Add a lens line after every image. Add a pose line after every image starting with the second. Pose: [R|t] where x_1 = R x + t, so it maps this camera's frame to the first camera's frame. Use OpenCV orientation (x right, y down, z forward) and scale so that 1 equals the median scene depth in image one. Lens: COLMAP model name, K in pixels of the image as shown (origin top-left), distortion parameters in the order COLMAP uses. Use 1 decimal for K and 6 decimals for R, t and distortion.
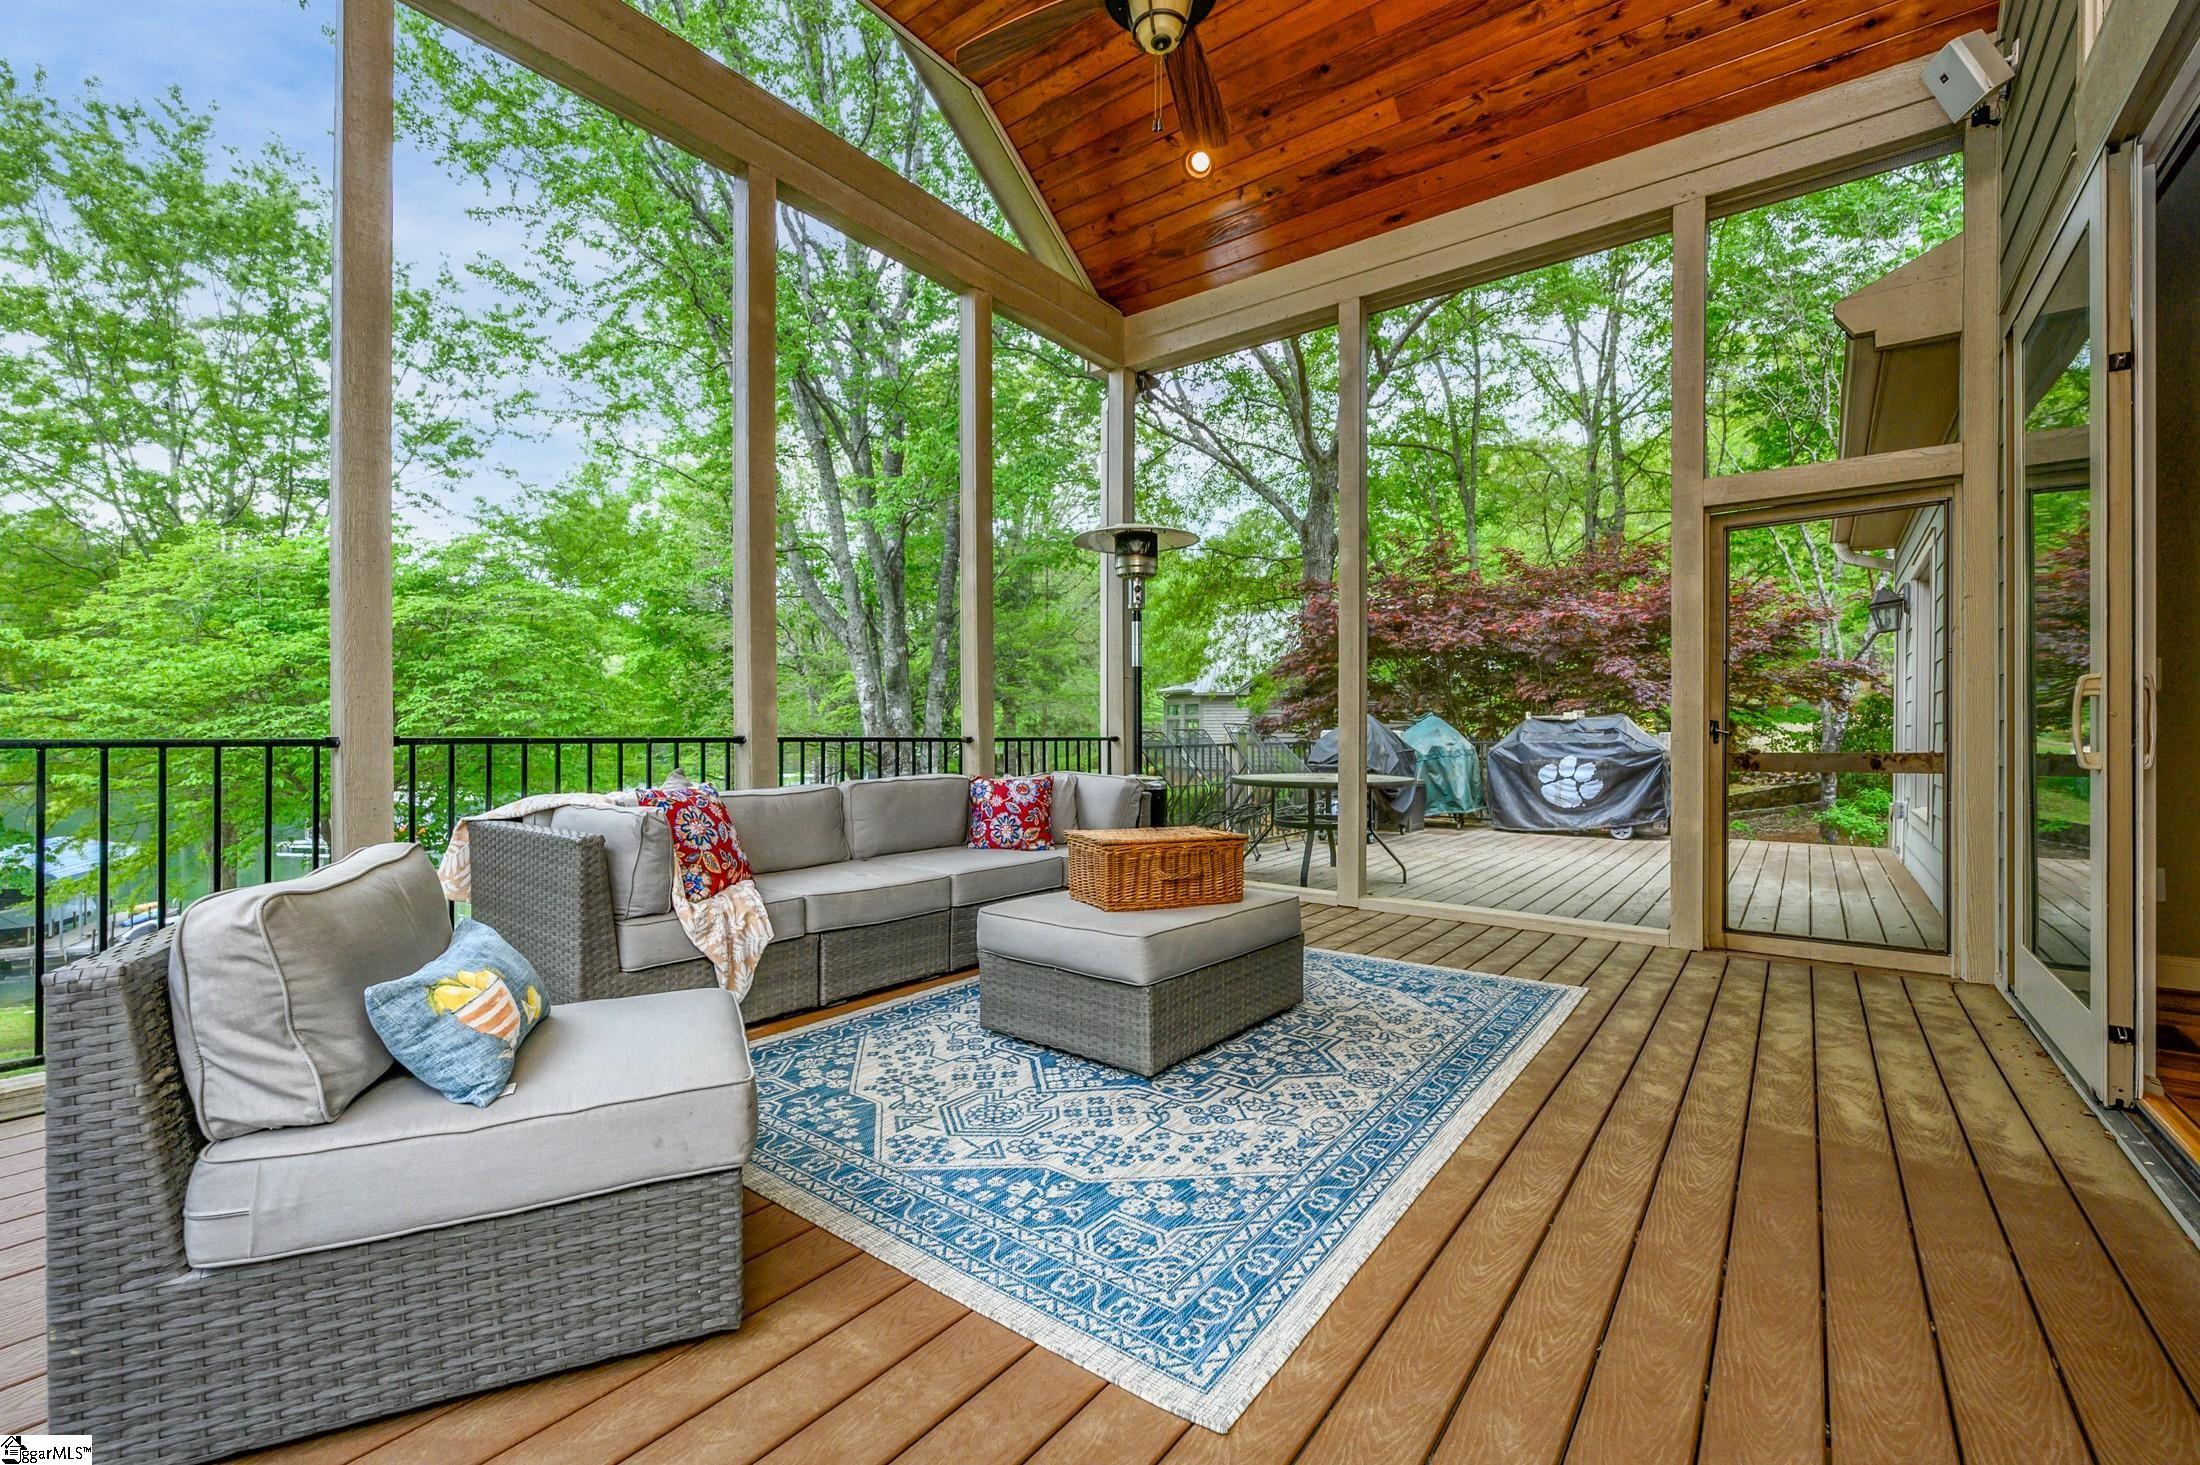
lens RADIAL K [[909.9, 0, 1106.4], [0, 909.9, 726.3], [0, 0, 1]] dist [0.000528, -0.000737]
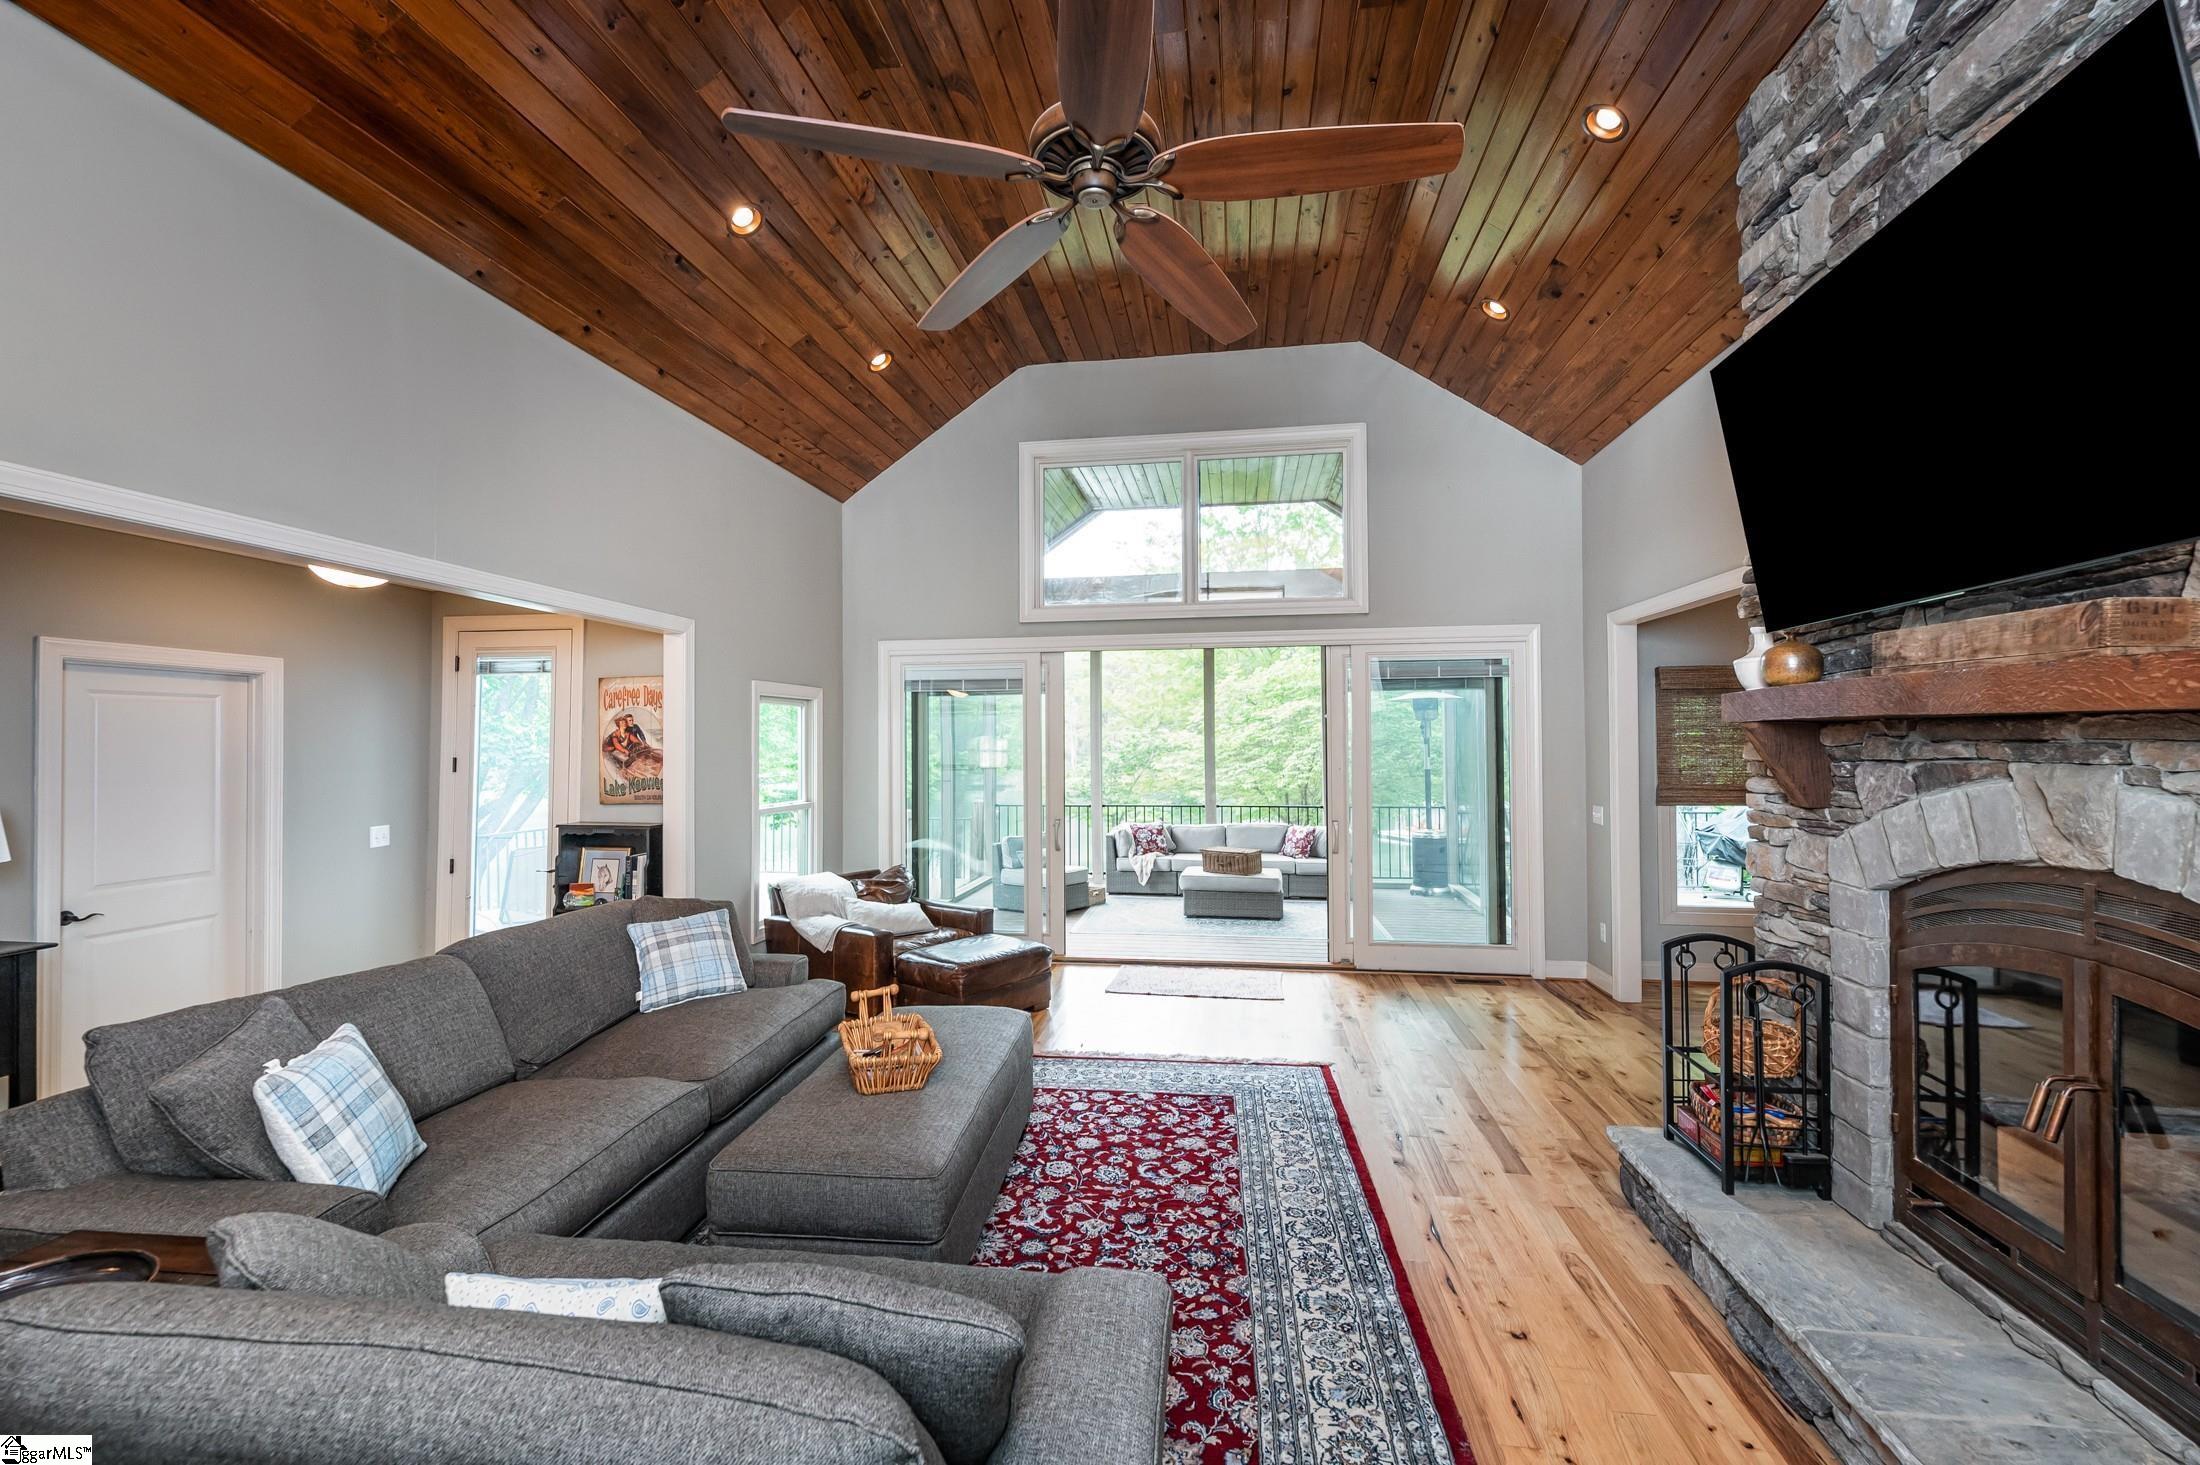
lens RADIAL K [[909.9, 0, 1103.6], [0, 909.9, 733.6], [0, 0, 1]] dist [0.000528, -0.000737]
pose [[0.479791, -0.021191, -0.877127, 2.708251], [0.016824, 0.999747, -0.014950, -0.244699], [0.877221, -0.007584, 0.480026, -0.856555]]
